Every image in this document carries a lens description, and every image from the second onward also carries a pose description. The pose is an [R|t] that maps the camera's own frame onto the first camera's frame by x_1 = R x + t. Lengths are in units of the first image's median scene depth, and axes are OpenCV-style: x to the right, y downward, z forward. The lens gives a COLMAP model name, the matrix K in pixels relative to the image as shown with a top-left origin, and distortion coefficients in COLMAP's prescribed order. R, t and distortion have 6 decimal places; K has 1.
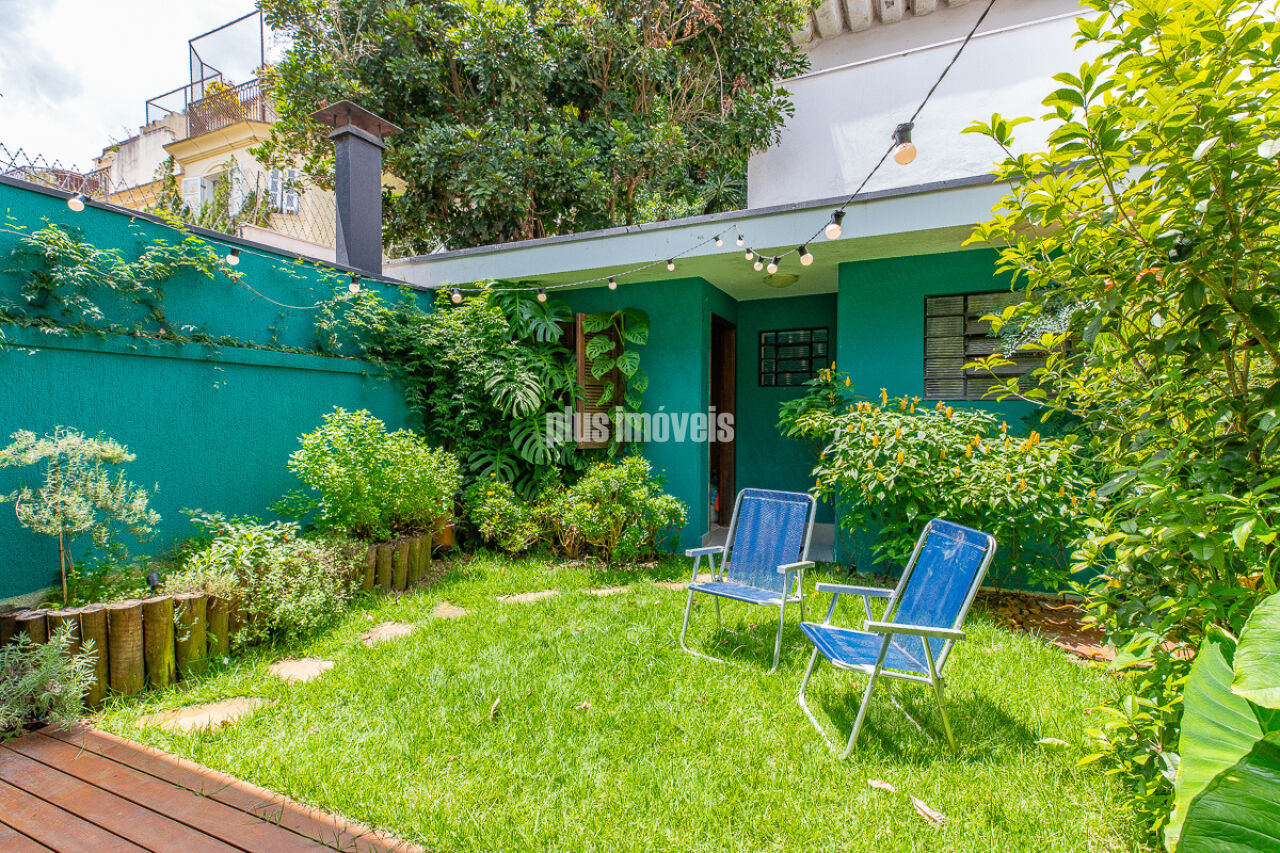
lens RADIAL K [[601.7, 0, 640.0], [0, 601.7, 426.5], [0, 0, 1]] dist [-0.001018, -0.000109]
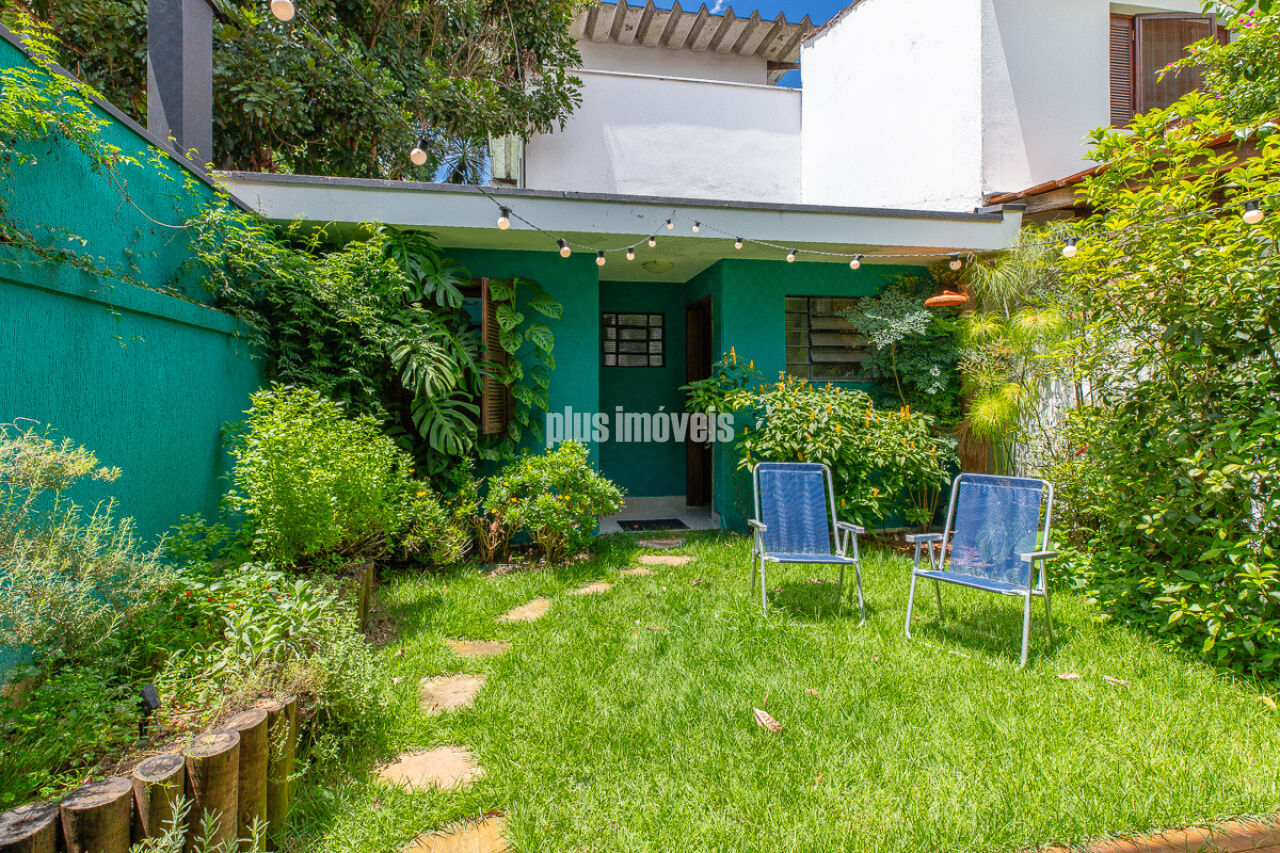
lens RADIAL K [[611.7, 0, 614.9], [0, 611.7, 389.3], [0, 0, 1]] dist [0.002771, 0.000181]
pose [[0.822490, 0.004317, 0.568763, -0.461654], [0.013004, 0.999567, -0.026393, -0.001545], [-0.568630, 0.029105, 0.822078, 0.179491]]
